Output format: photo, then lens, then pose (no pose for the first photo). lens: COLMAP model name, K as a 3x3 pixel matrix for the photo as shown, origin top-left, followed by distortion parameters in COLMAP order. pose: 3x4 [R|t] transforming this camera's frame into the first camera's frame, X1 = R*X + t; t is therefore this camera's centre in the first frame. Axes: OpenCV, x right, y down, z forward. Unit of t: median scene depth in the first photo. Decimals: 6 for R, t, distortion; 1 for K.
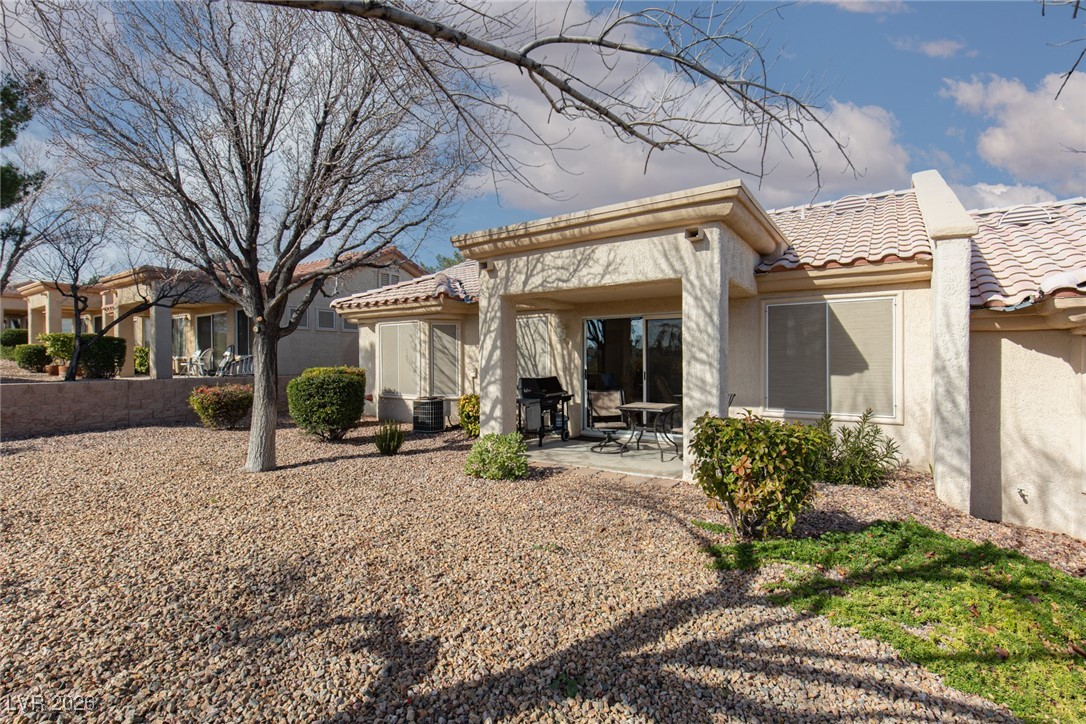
lens RADIAL K [[495.2, 0, 545.5], [0, 495.2, 353.1], [0, 0, 1]] dist [0.009814, -0.001920]
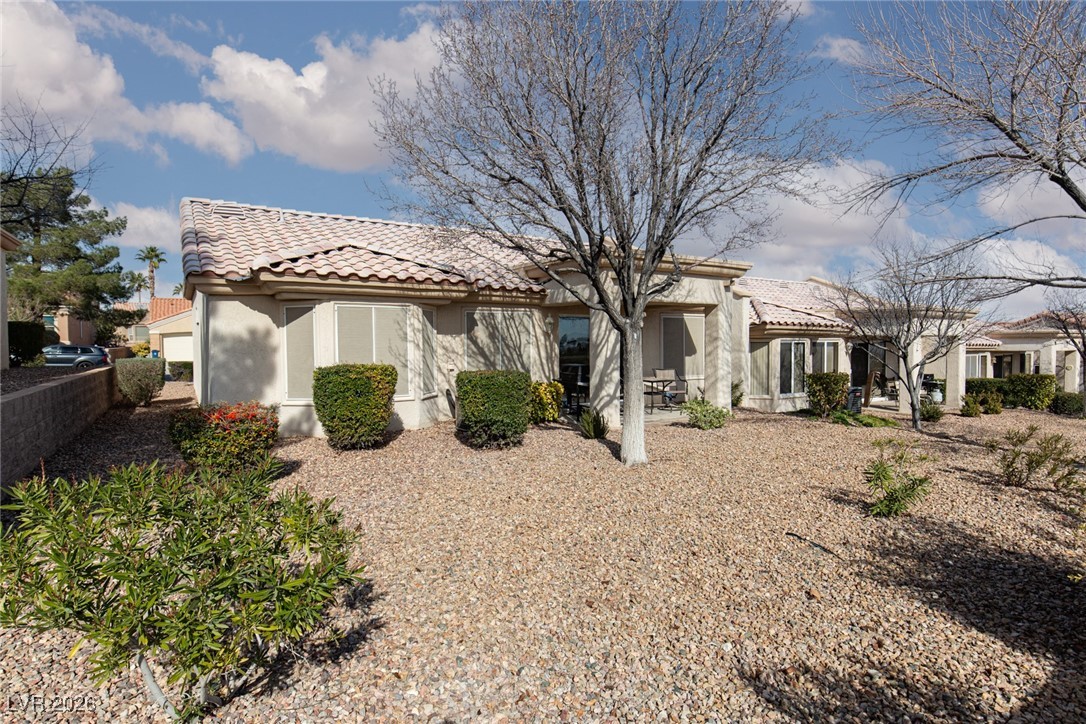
lens RADIAL K [[558.6, 0, 536.5], [0, 558.6, 338.5], [0, 0, 1]] dist [0.004643, 0.000093]
pose [[0.389310, 0.004107, 0.921097, -1.477568], [-0.009365, 0.999956, -0.000501, -0.015040], [-0.921059, -0.008431, 0.389332, 0.640437]]
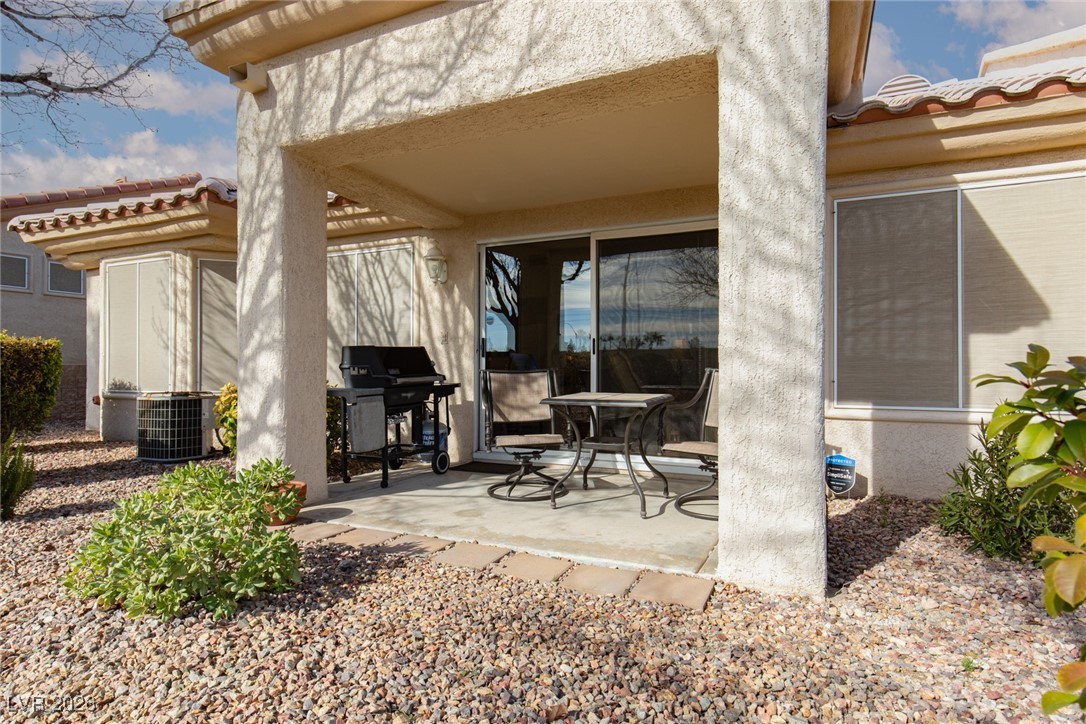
lens RADIAL K [[574.6, 0, 543.1], [0, 574.6, 355.7], [0, 0, 1]] dist [0.013213, 0.000058]
pose [[0.986771, 0.007969, 0.161924, 0.053306], [-0.006707, 0.999943, -0.008341, 0.069898], [-0.161981, 0.007145, 0.986768, 0.458300]]
